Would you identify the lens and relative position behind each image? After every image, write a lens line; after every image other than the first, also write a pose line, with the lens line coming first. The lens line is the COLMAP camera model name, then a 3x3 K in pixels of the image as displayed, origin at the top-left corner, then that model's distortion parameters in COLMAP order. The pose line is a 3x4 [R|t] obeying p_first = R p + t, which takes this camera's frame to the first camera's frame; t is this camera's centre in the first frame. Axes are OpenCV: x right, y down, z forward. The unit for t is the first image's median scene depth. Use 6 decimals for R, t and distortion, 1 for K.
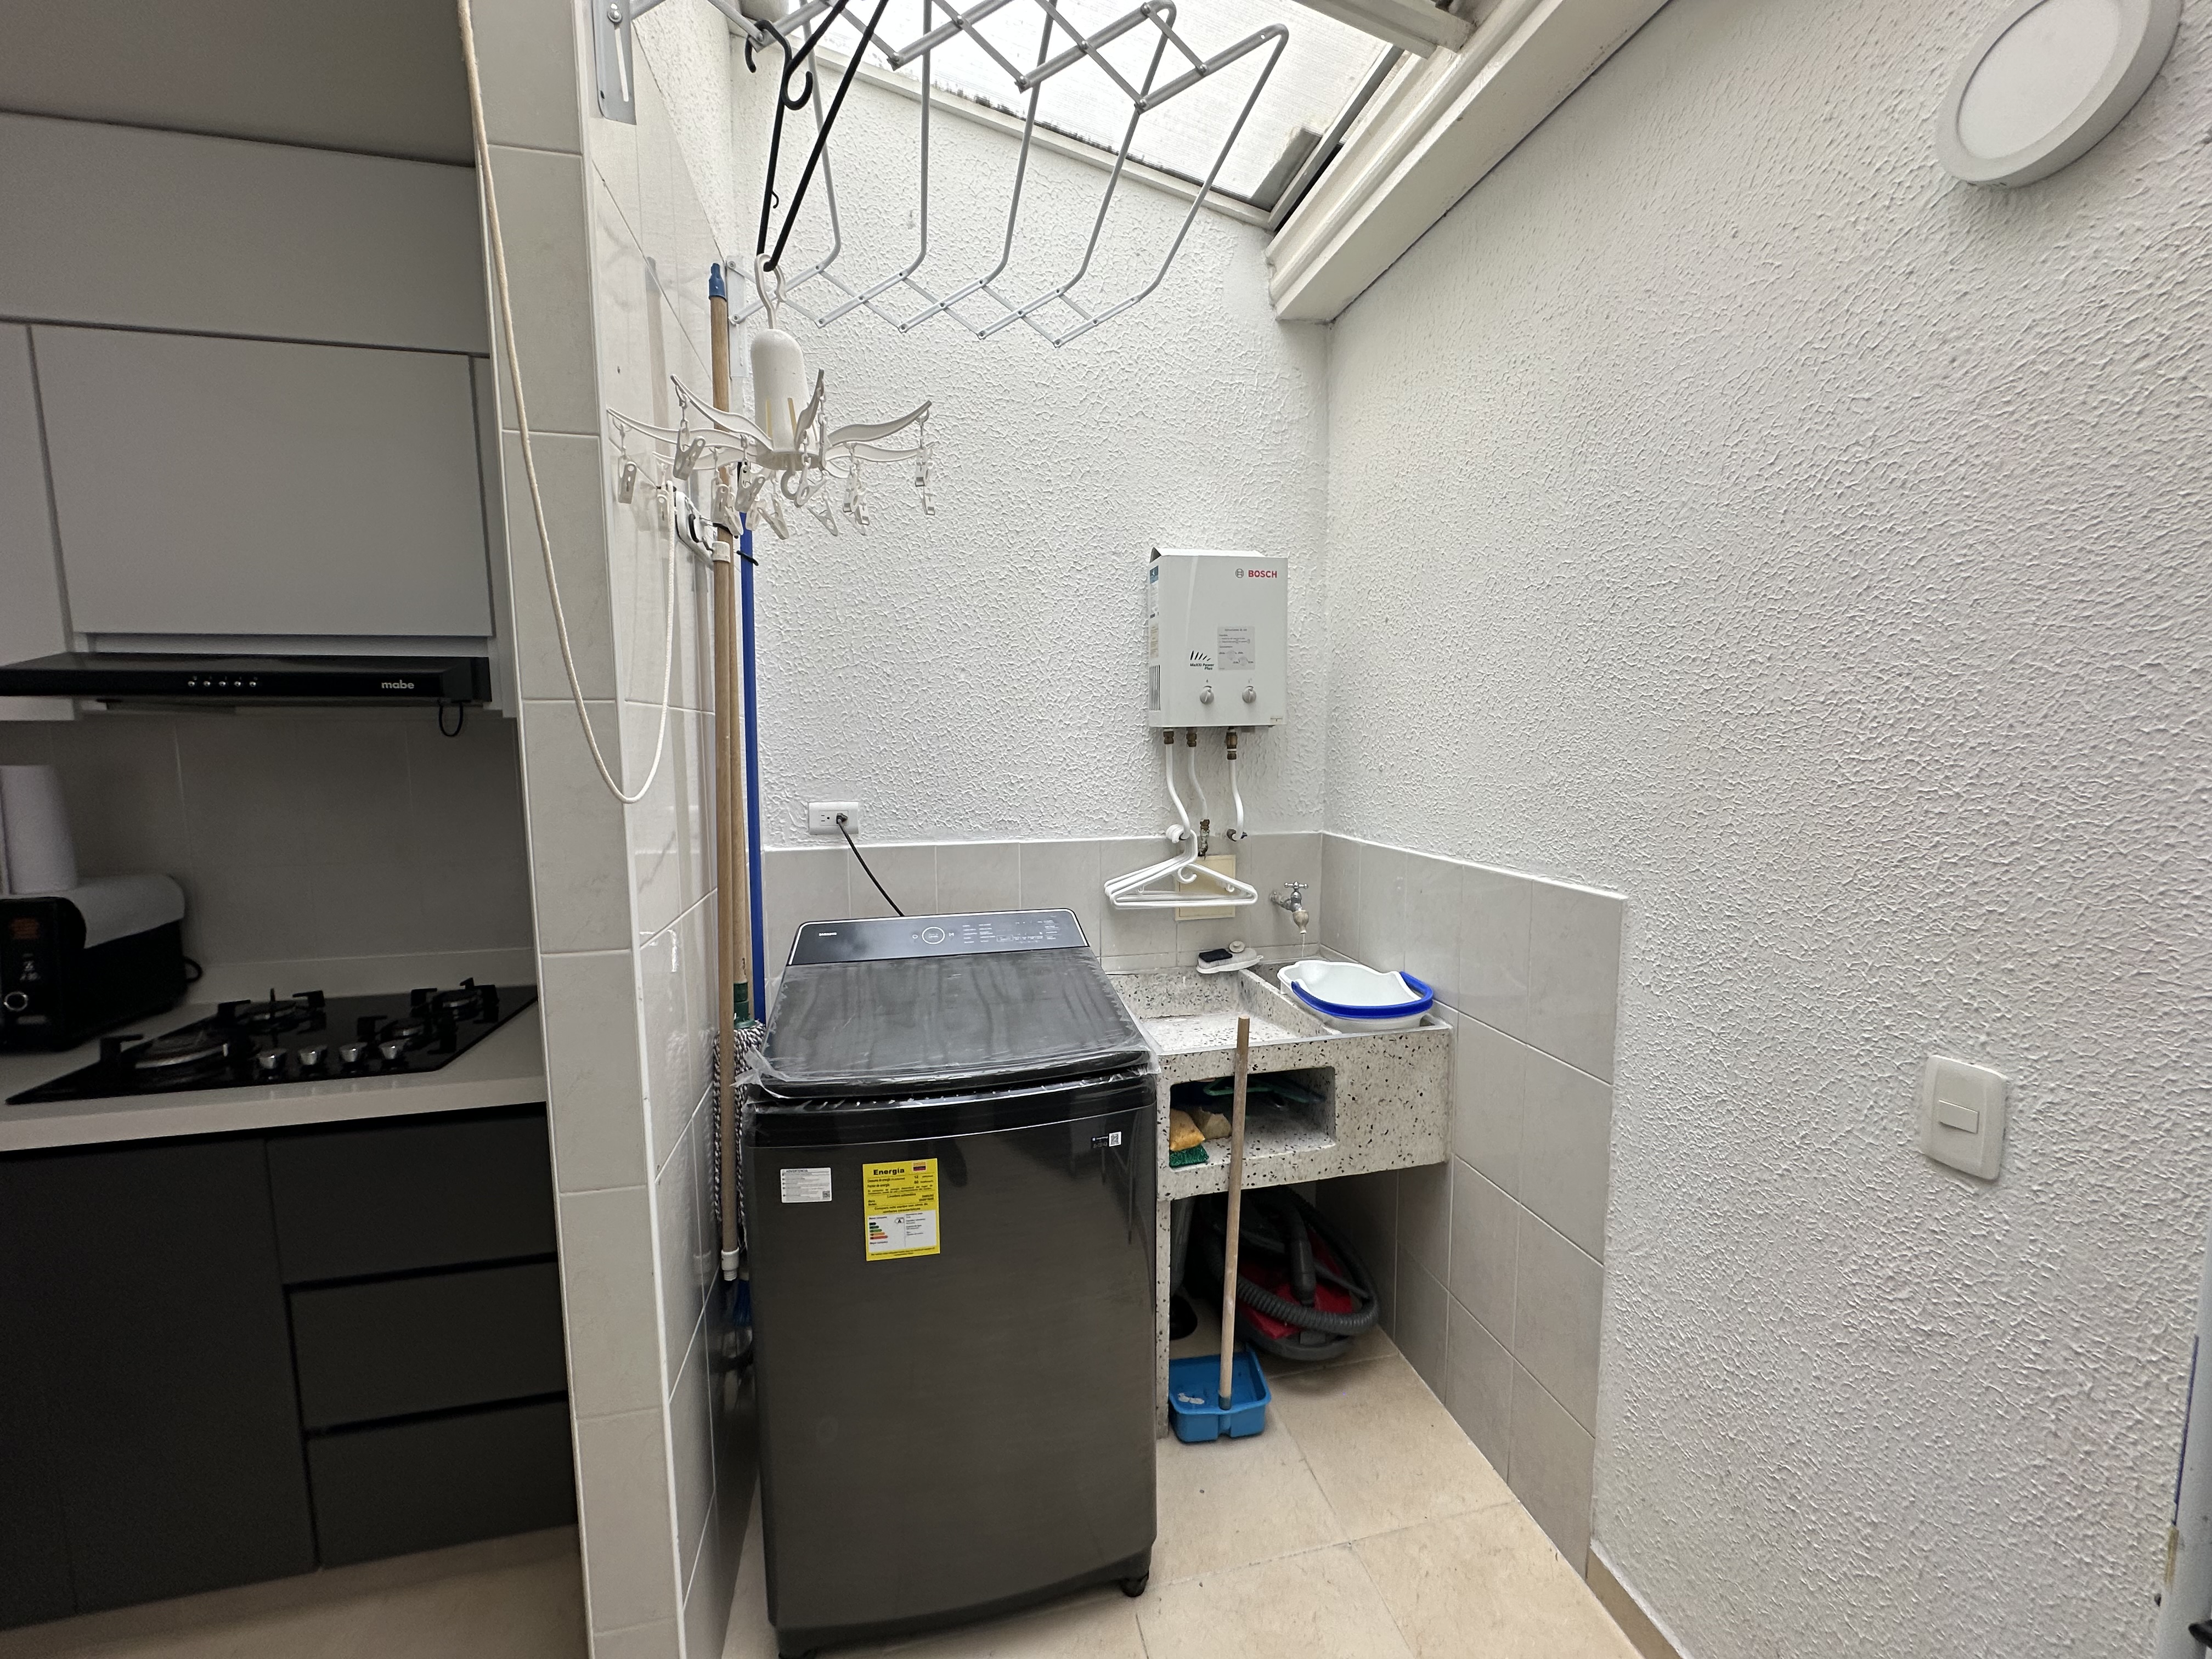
lens RADIAL K [[887.8, 0, 1112.6], [0, 887.8, 827.8], [0, 0, 1]] dist [-0.003882, 0.000947]
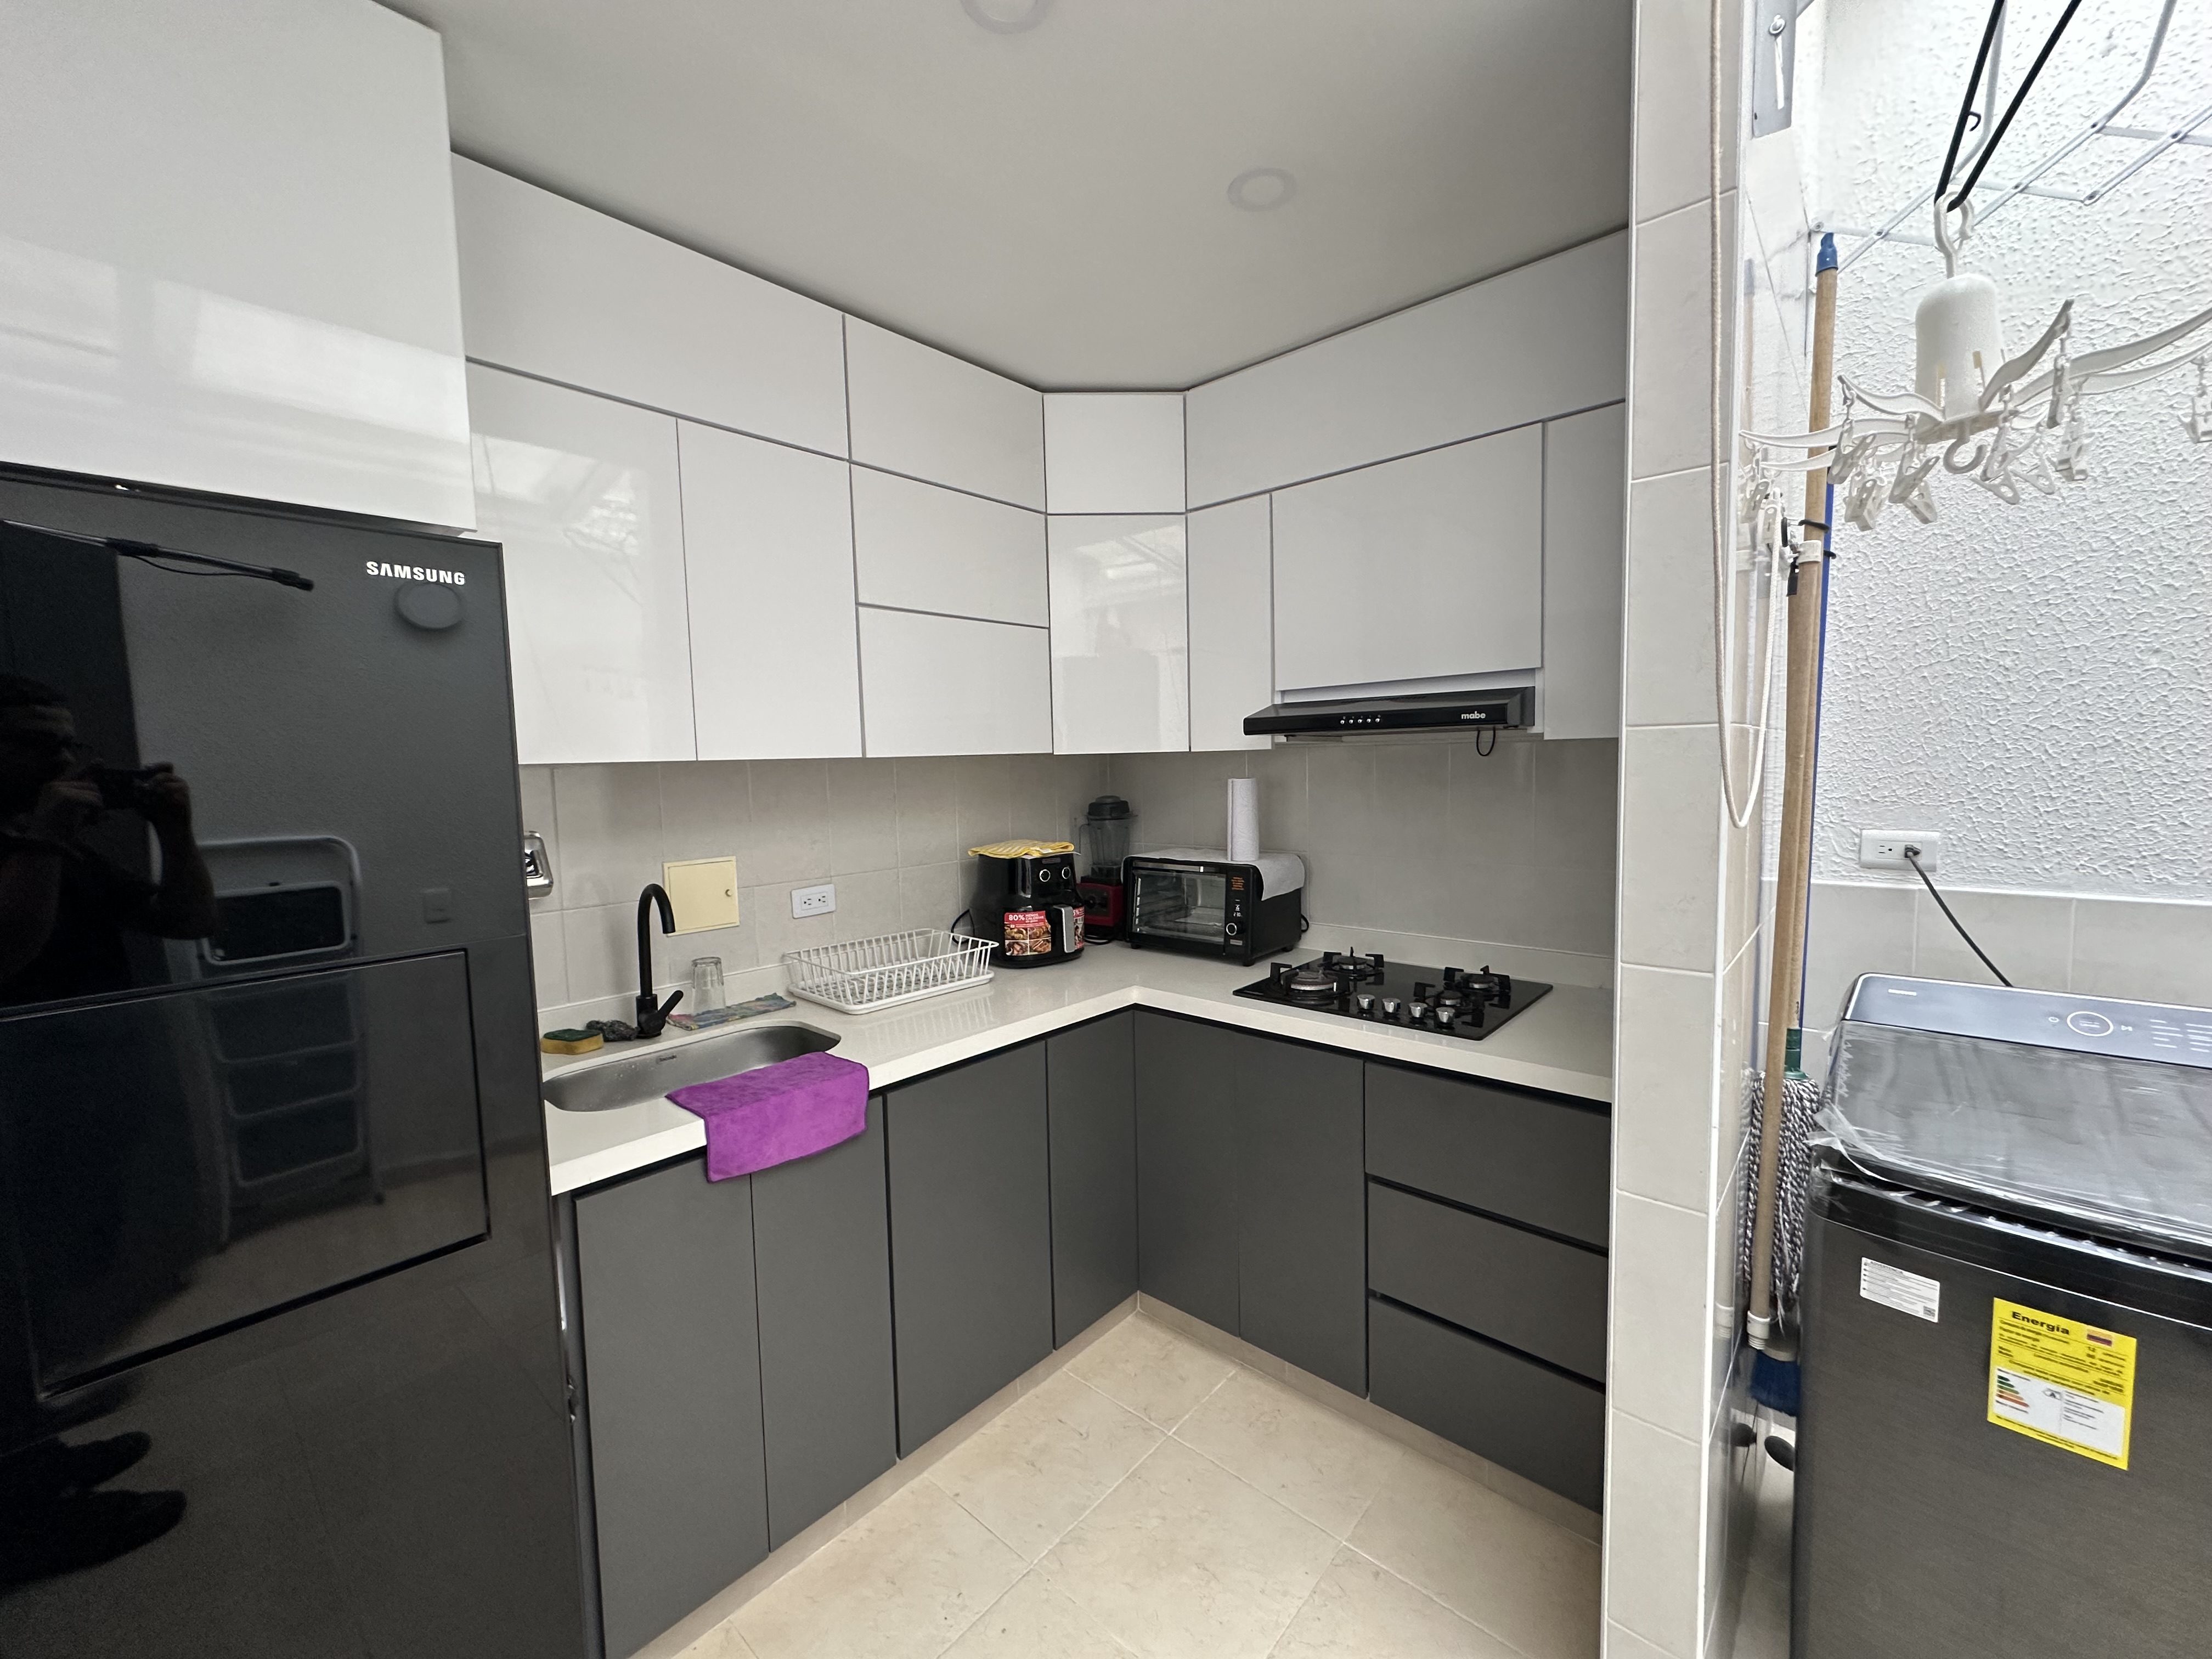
lens RADIAL K [[887.8, 0, 1109.0], [0, 887.8, 829.0], [0, 0, 1]] dist [-0.003882, 0.000947]
pose [[0.573932, 0.056168, -0.816974, -0.095475], [-0.064828, 0.997630, 0.023046, -0.002883], [0.816333, 0.039736, 0.576214, -0.093775]]
